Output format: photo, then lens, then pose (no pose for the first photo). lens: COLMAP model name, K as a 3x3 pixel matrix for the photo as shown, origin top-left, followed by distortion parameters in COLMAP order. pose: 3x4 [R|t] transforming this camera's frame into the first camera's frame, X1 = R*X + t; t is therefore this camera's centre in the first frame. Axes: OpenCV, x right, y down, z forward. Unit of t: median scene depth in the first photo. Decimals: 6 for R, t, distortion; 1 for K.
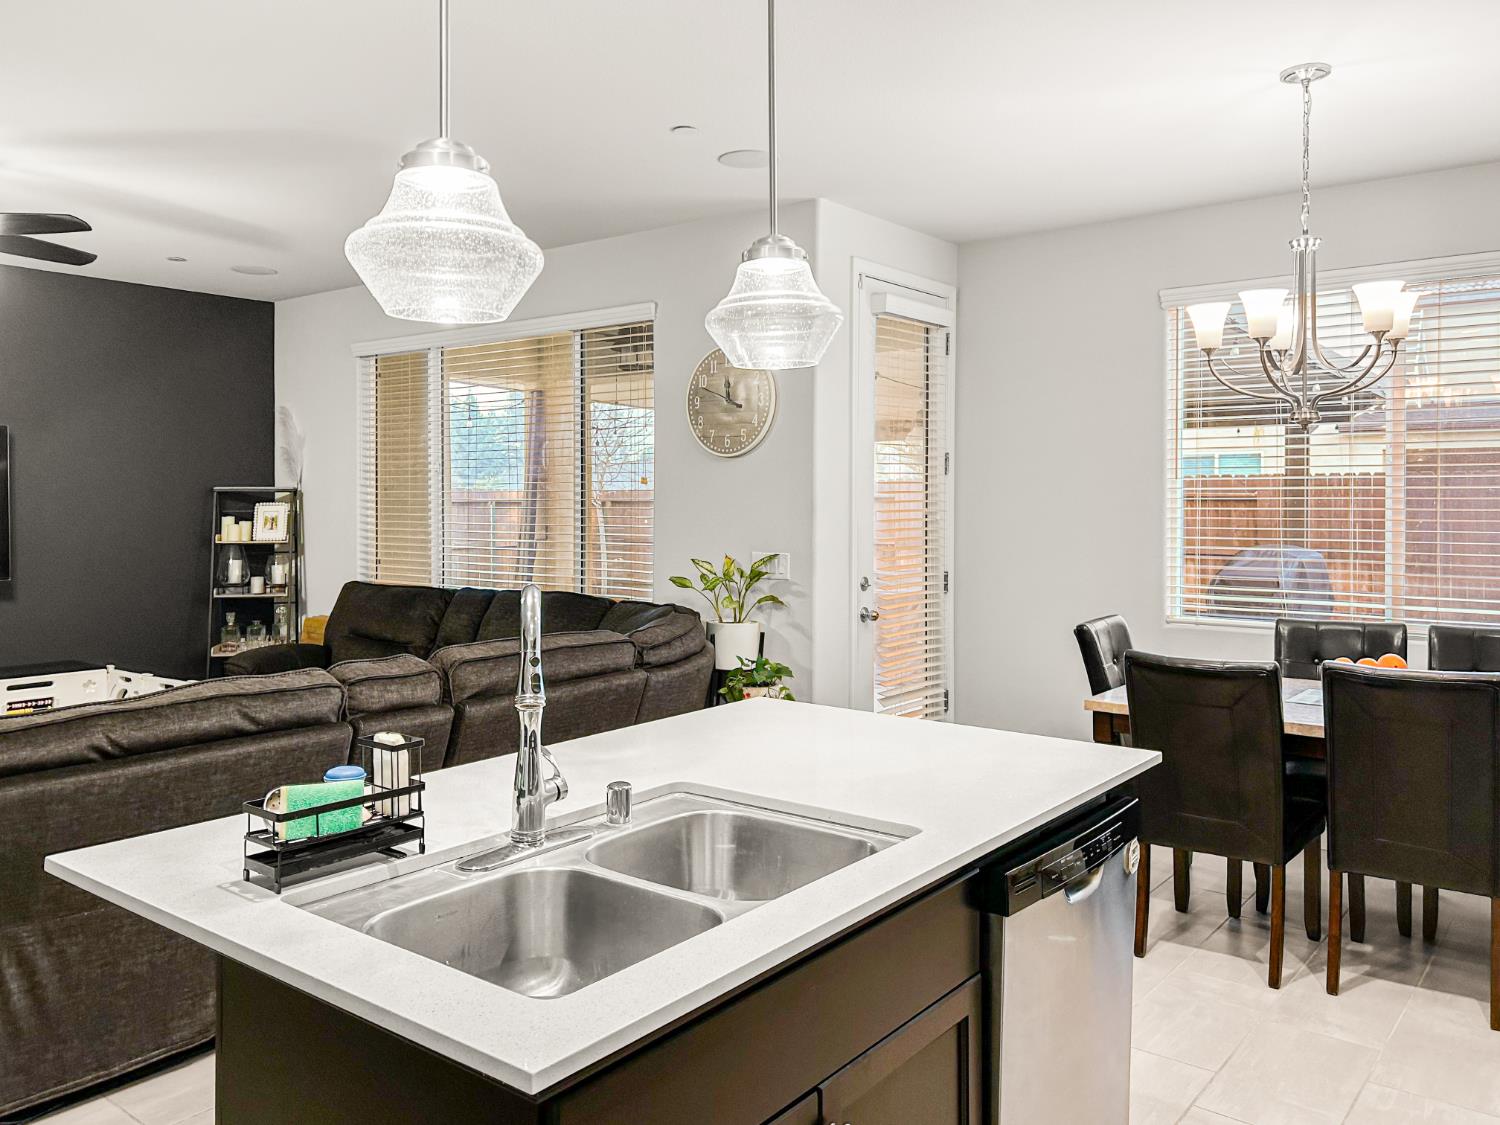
lens RADIAL K [[1152.0, 0, 760.5], [0, 1152.0, 527.3], [0, 0, 1]] dist [0.057677, -0.050443]
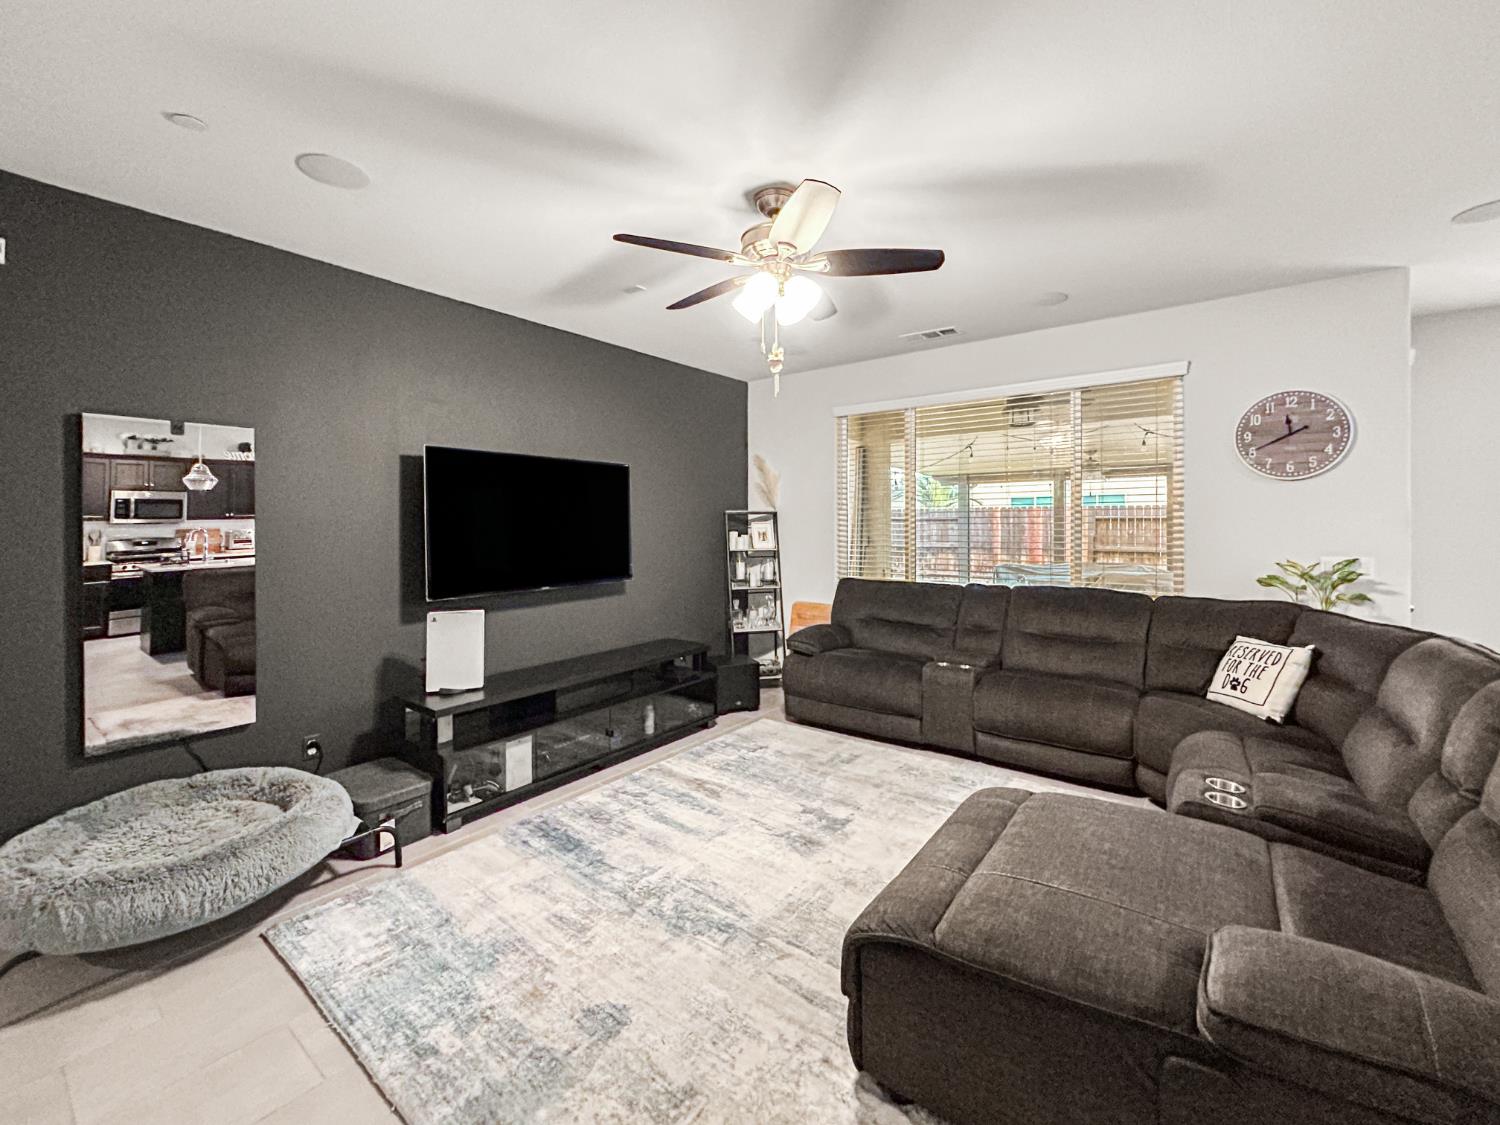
lens RADIAL K [[618.2, 0, 754.2], [0, 618.2, 532.5], [0, 0, 1]] dist [-0.013622, 0.008525]
pose [[0.999985, -0.005173, 0.001951, -0.438366], [0.005190, 0.999947, -0.008861, -0.001449], [-0.001905, 0.008871, 0.999959, 0.251224]]
